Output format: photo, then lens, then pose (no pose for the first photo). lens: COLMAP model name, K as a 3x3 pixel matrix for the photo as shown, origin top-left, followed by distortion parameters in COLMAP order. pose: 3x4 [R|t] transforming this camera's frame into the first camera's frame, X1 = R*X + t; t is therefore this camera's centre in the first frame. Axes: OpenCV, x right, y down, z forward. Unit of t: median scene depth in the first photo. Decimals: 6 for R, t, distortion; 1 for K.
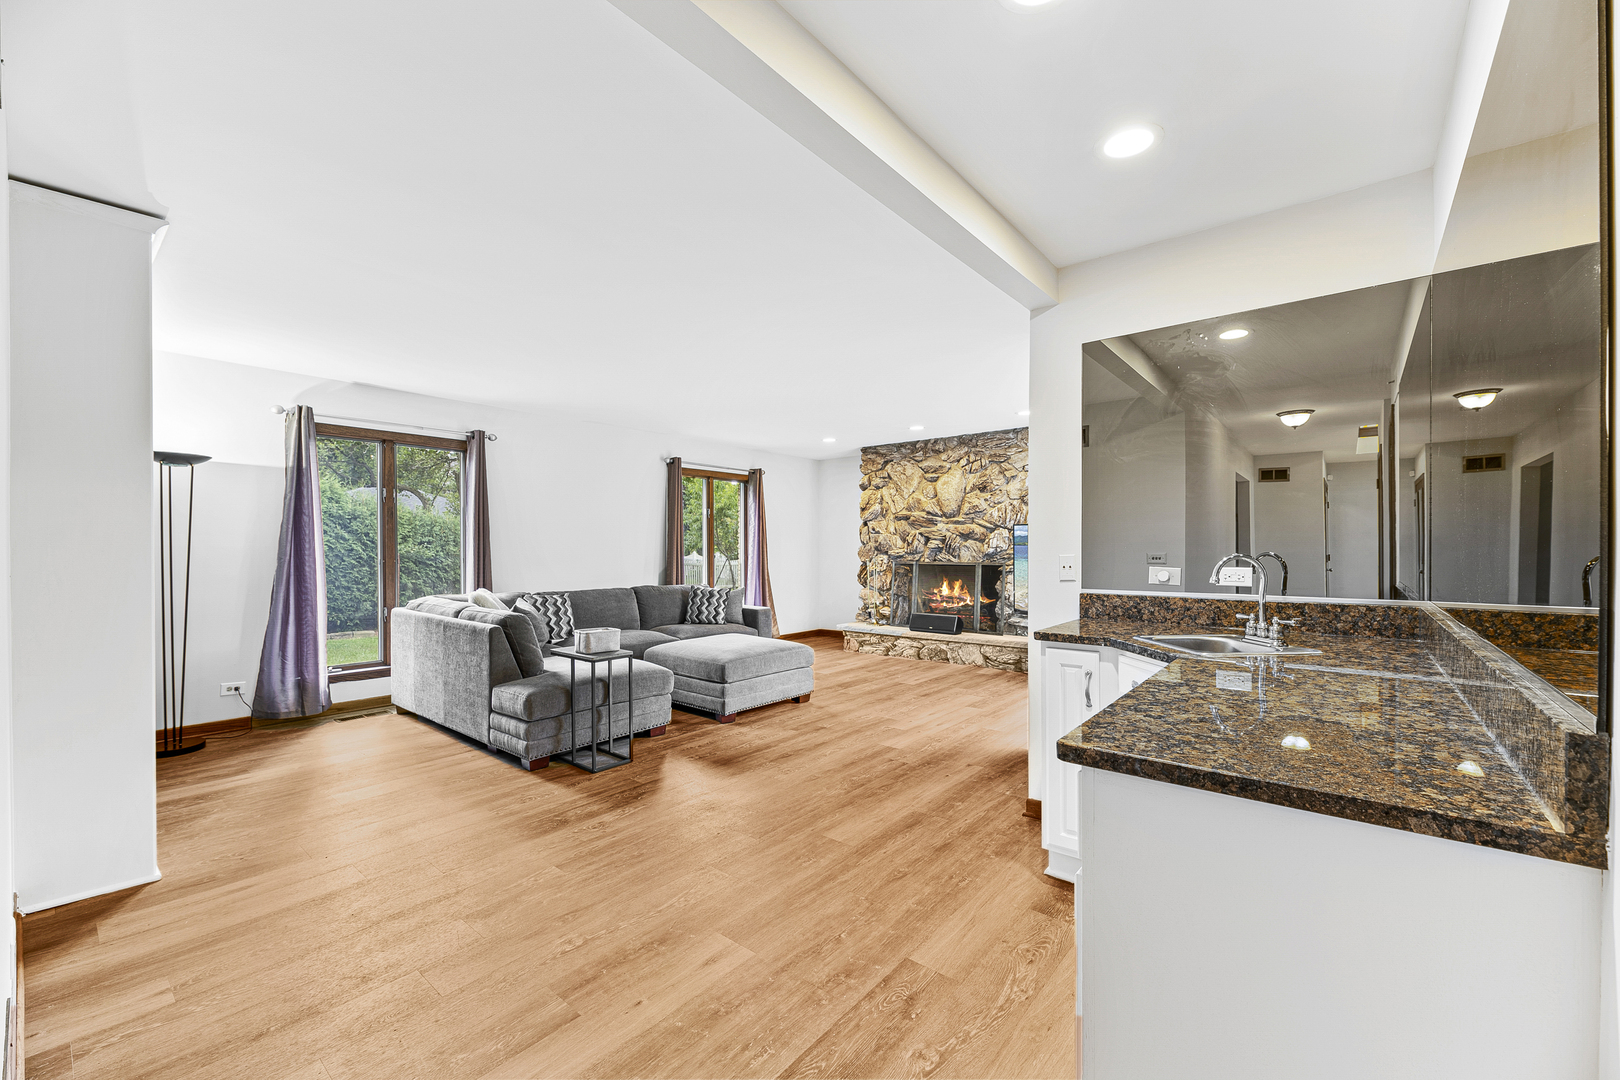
lens RADIAL K [[651.7, 0, 816.2], [0, 651.7, 547.1], [0, 0, 1]] dist [0.018313, 0.000157]
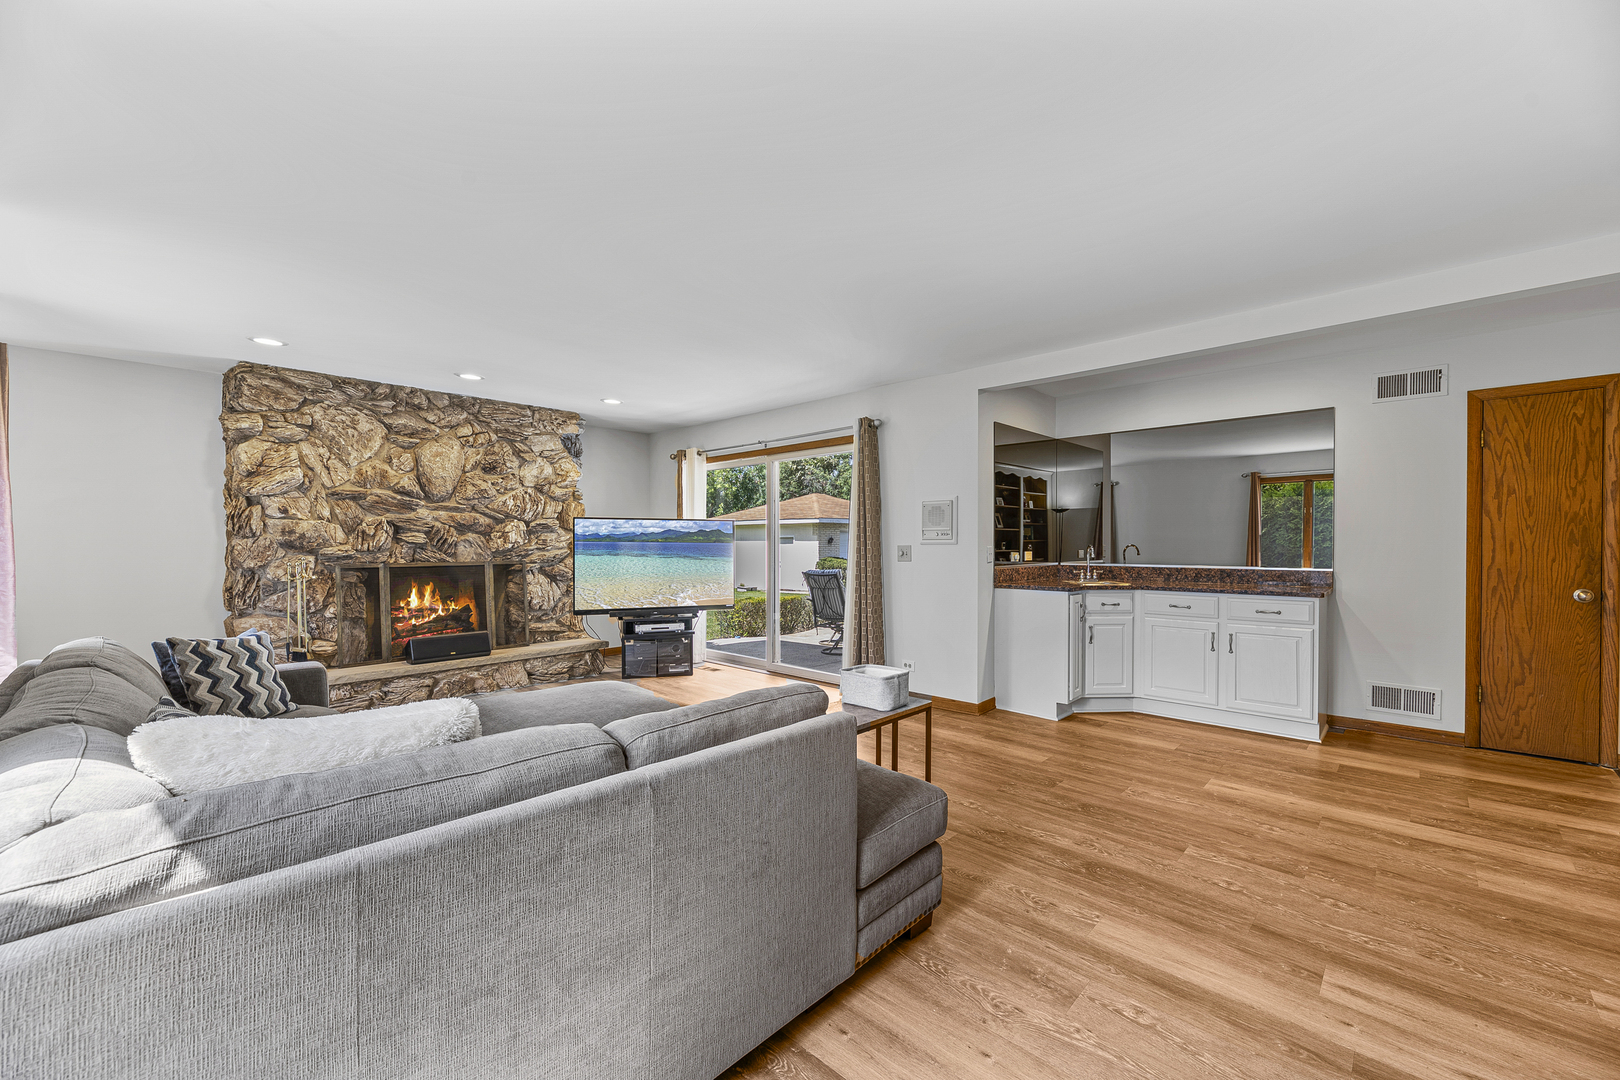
lens RADIAL K [[651.7, 0, 818.7], [0, 651.7, 542.2], [0, 0, 1]] dist [0.018313, 0.000157]
pose [[0.047313, -0.002490, 0.998877, -0.514018], [-0.001404, 0.999996, 0.002560, -0.002270], [-0.998879, -0.001524, 0.047310, 0.536318]]
